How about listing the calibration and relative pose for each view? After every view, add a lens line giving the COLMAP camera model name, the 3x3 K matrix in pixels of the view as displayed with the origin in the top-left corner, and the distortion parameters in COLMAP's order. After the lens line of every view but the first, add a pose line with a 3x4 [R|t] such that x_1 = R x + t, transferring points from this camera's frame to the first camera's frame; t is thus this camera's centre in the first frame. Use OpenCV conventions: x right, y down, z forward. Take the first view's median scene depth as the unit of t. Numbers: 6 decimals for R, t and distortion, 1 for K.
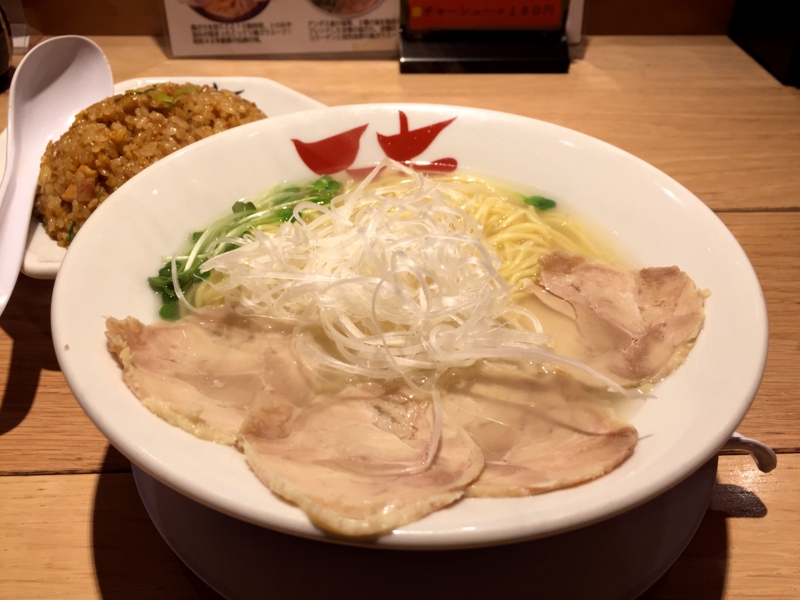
lens RADIAL K [[734.1, 0, 400.0], [0, 734.1, 300.0], [0, 0, 1]] dist [-0.013367, -0.012144]
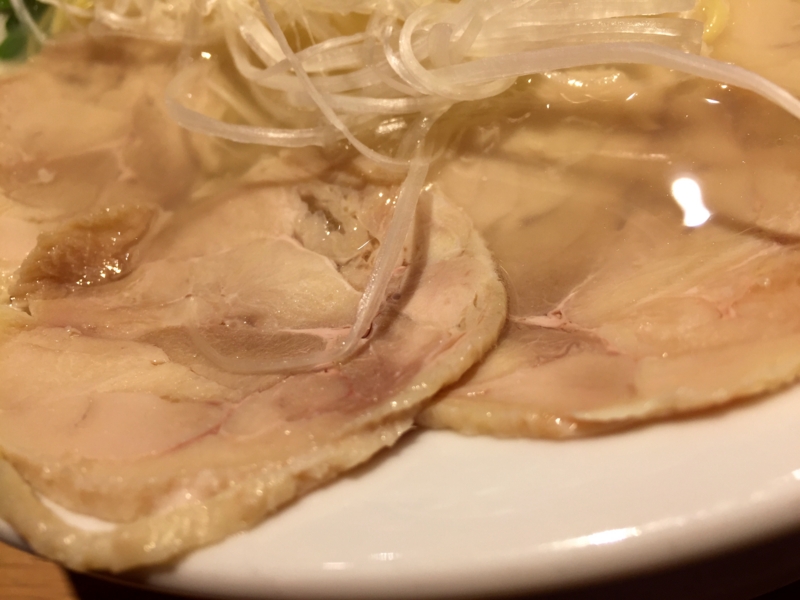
lens RADIAL K [[734.1, 0, 400.0], [0, 734.1, 300.0], [0, 0, 1]] dist [-0.013367, -0.012144]
pose [[0.951641, -0.028151, -0.305920, 0.181429], [0.136577, 0.930744, 0.339209, 0.055063], [0.275184, -0.364587, 0.889579, 0.589148]]
